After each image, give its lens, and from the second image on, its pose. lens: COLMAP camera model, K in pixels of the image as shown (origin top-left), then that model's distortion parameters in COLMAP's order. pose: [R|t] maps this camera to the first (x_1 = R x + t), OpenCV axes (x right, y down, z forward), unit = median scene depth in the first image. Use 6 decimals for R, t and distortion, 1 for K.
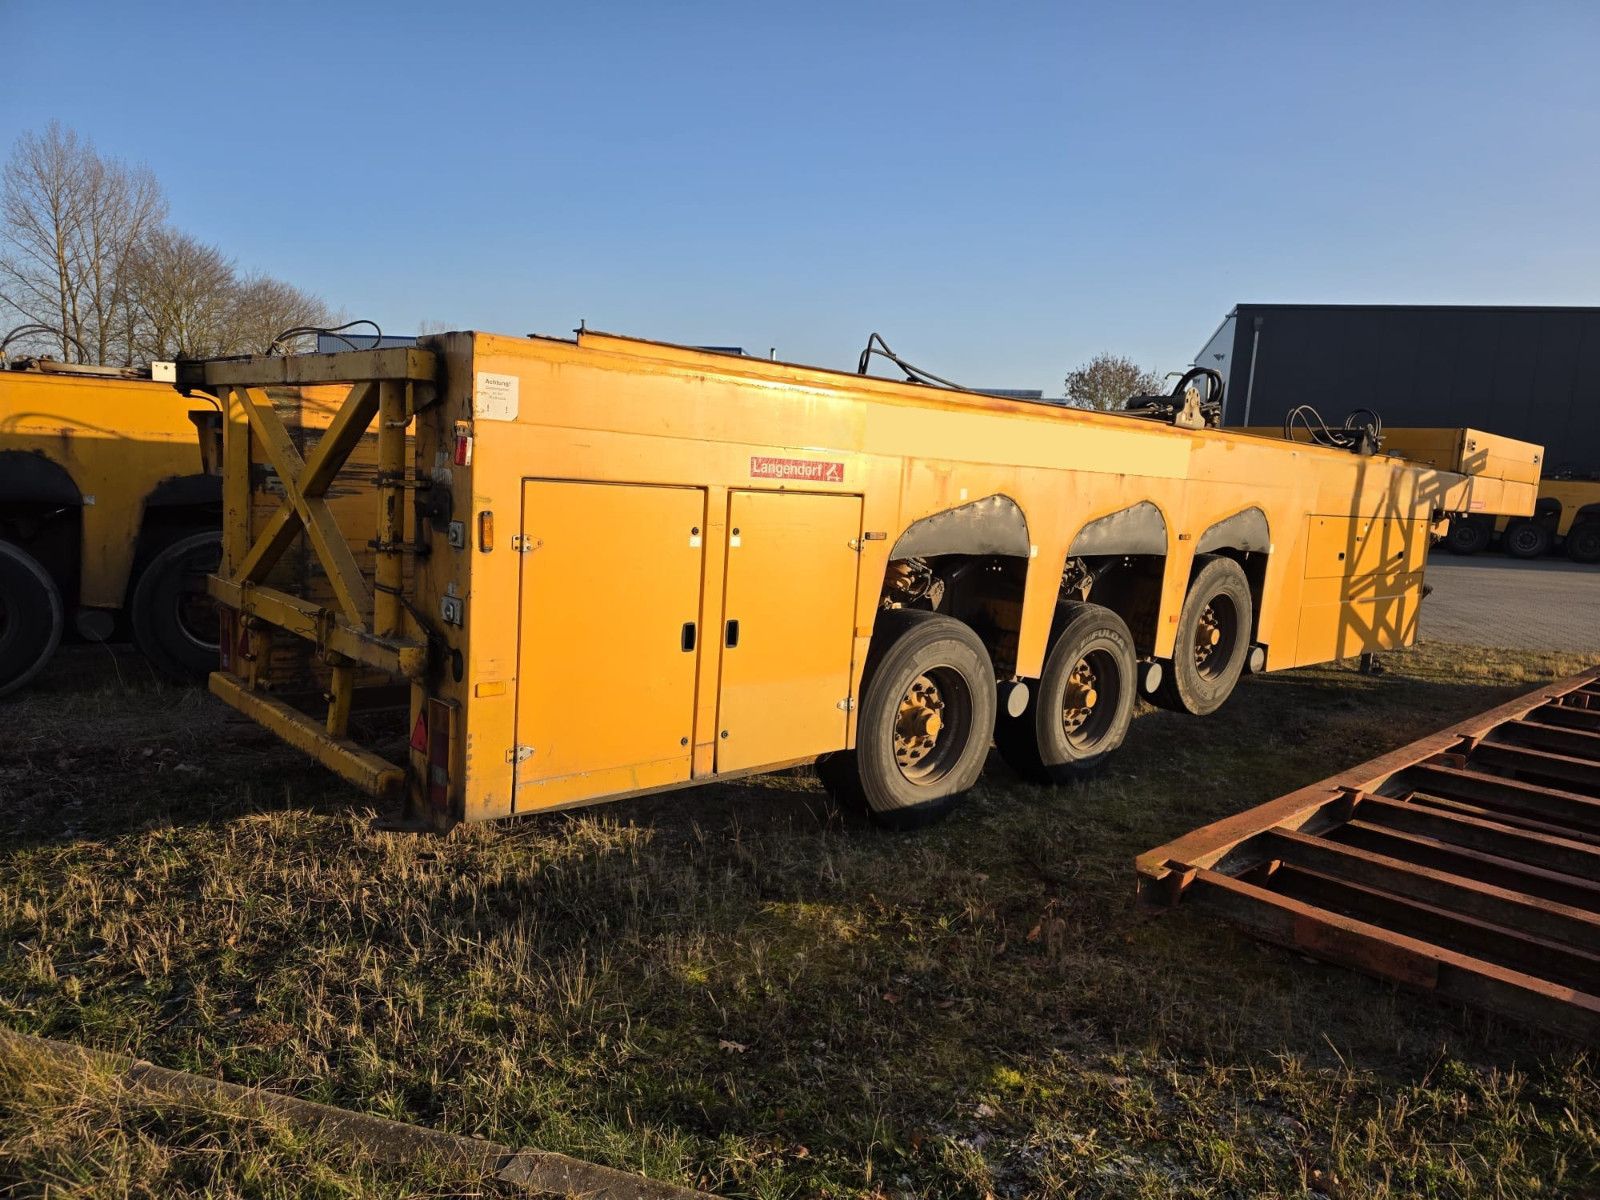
lens RADIAL K [[1072.4, 0, 829.3], [0, 1072.4, 607.5], [0, 0, 1]] dist [0.064637, -0.047902]
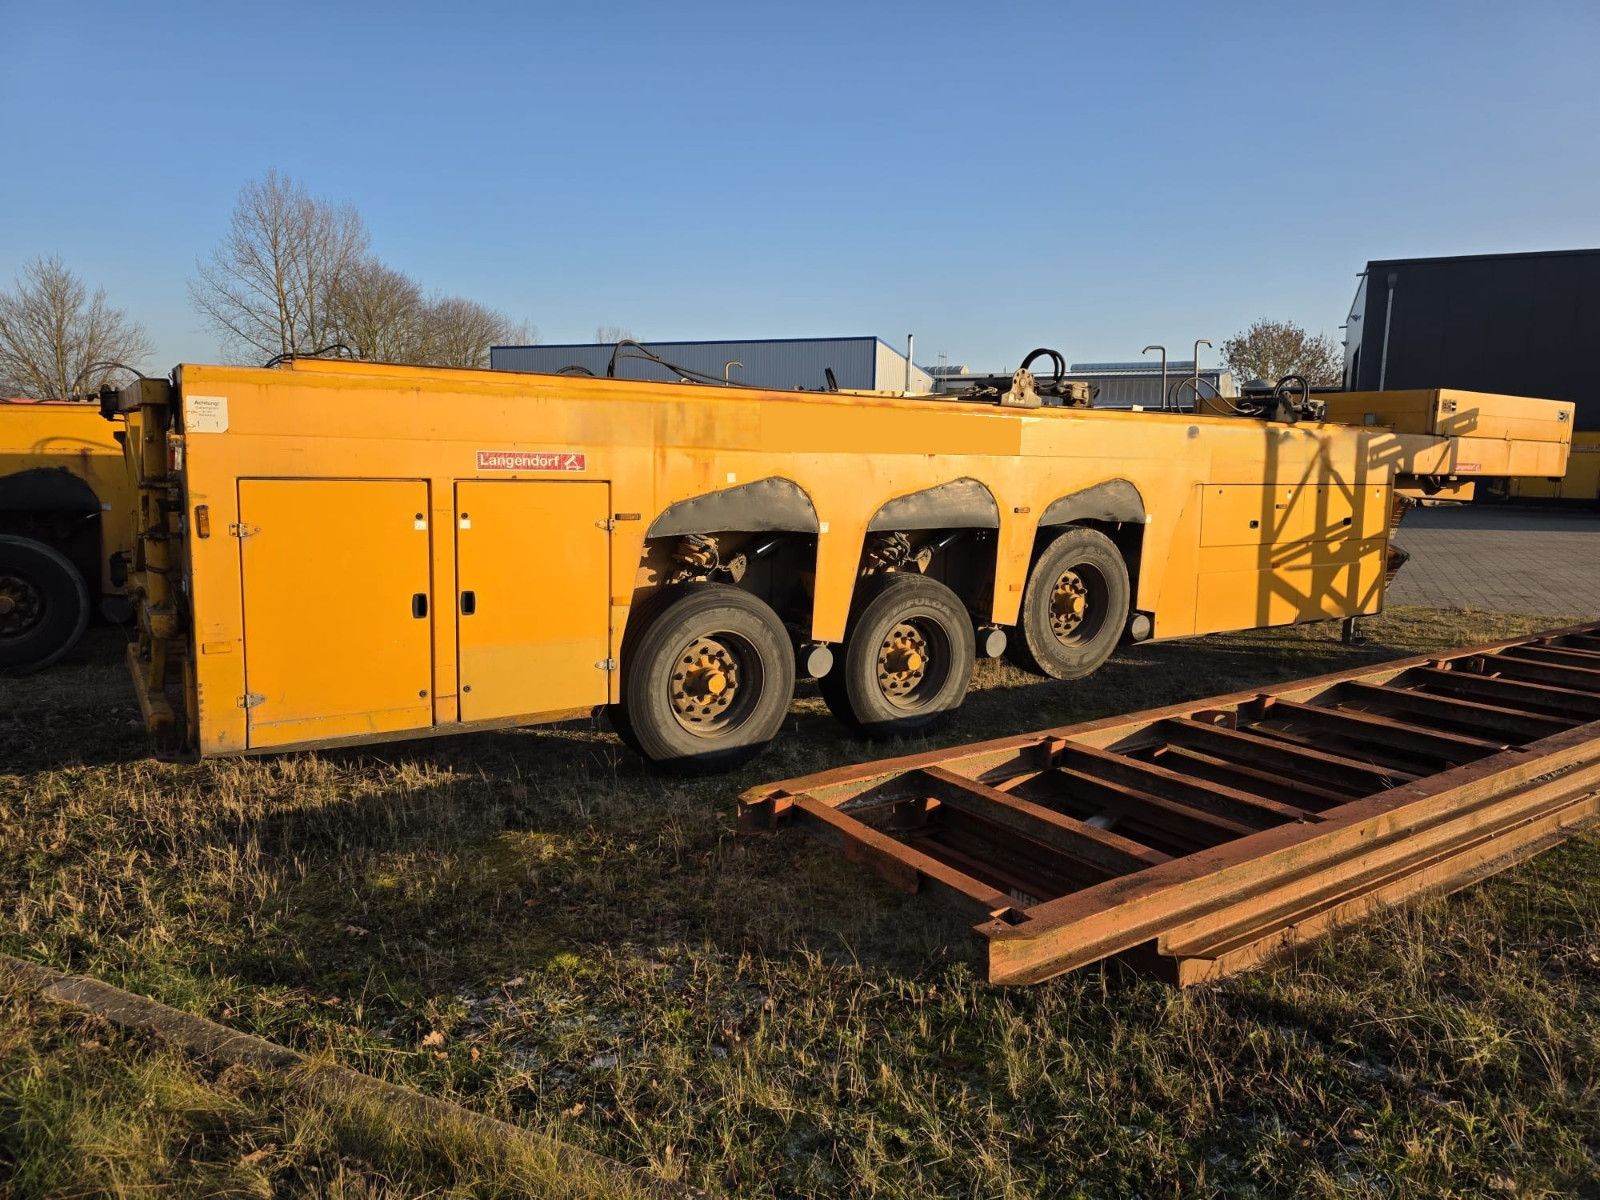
lens RADIAL K [[1072.4, 0, 829.9], [0, 1072.4, 587.4], [0, 0, 1]] dist [0.064637, -0.047902]
pose [[0.986787, -0.018824, -0.160926, 0.372997], [0.017966, 0.999816, -0.006782, 0.017217], [0.161024, 0.003801, 0.986943, -0.082456]]
